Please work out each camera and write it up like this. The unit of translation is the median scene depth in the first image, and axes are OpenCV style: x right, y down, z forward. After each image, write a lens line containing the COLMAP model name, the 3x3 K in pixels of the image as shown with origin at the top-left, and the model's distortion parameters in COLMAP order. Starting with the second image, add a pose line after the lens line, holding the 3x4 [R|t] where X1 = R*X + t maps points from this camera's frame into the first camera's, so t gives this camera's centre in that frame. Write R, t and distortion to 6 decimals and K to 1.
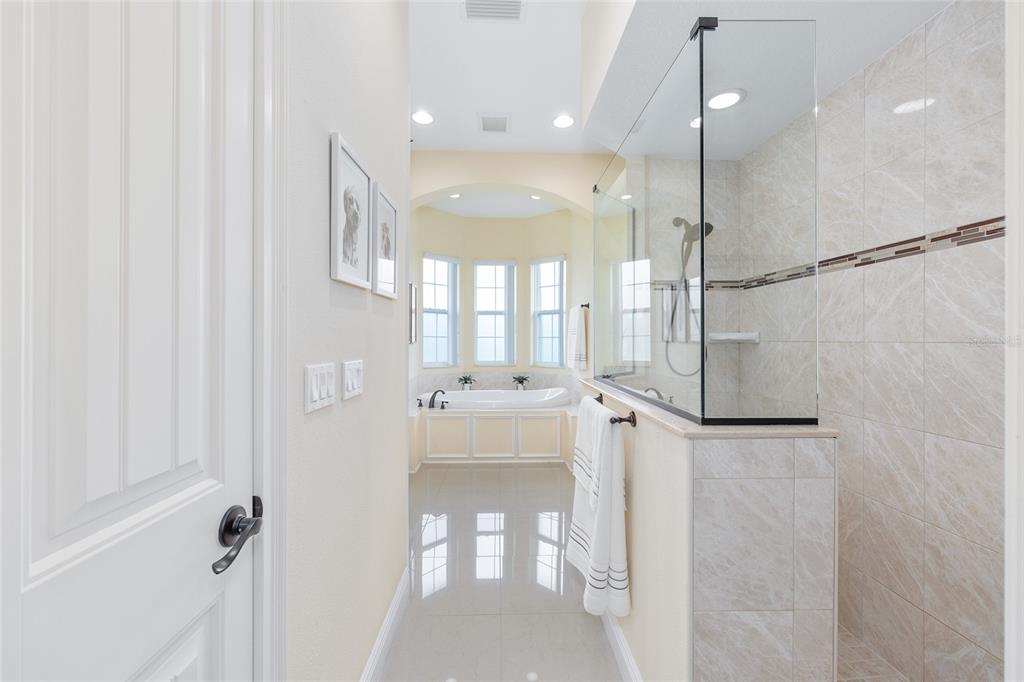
lens RADIAL K [[409.7, 0, 512.2], [0, 409.7, 339.6], [0, 0, 1]] dist [-0.004840, 0.001611]
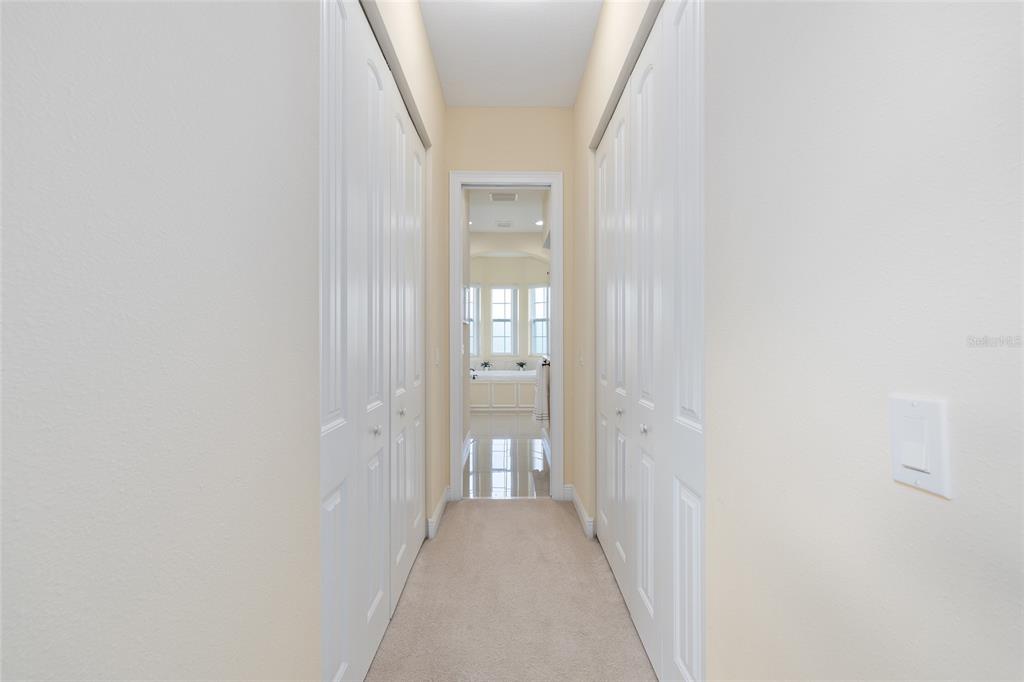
lens RADIAL K [[409.7, 0, 511.8], [0, 409.7, 340.1], [0, 0, 1]] dist [-0.004840, 0.001611]
pose [[0.999722, 0.000058, -0.023590, 0.021128], [0.000030, 0.999993, 0.003762, 0.000827], [0.023590, -0.003762, 0.999715, -0.533690]]
